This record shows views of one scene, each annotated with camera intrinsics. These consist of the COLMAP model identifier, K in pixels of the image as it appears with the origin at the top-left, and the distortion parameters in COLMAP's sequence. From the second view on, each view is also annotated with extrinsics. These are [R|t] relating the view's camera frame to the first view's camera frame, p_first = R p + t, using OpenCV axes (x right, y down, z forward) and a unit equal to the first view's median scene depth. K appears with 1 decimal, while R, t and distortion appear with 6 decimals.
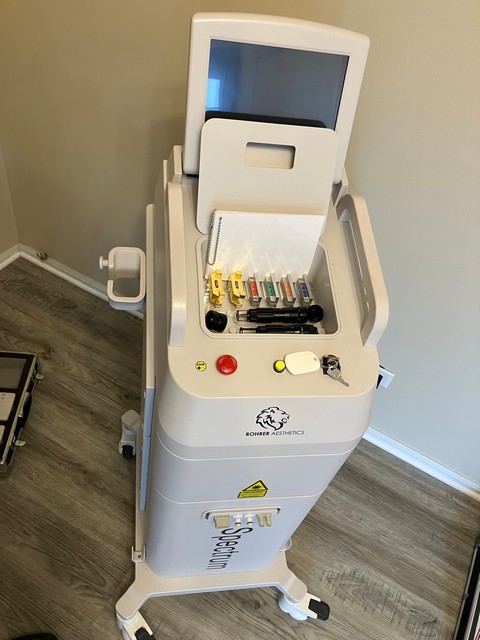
lens RADIAL K [[515.2, 0, 240.0], [0, 515.2, 320.0], [0, 0, 1]] dist [-0.001963, -0.000688]
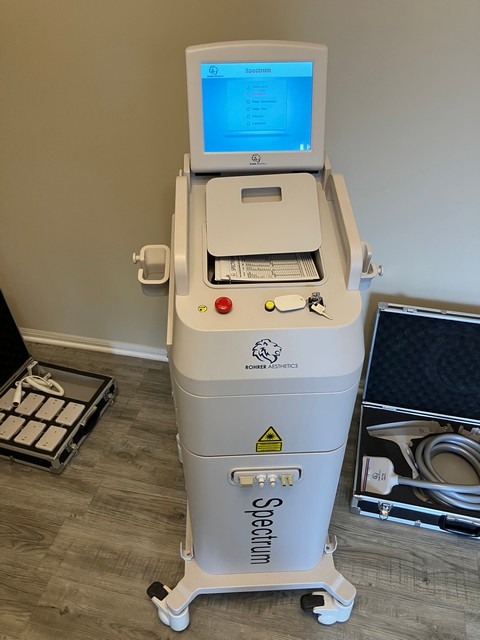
lens RADIAL K [[513.4, 0, 240.0], [0, 513.4, 320.0], [0, 0, 1]] dist [0.005168, 0.001913]
pose [[0.984349, -0.080428, -0.156806, 0.158023], [0.050604, 0.981309, -0.185664, 0.277377], [0.168808, 0.174823, 0.970021, -0.110394]]
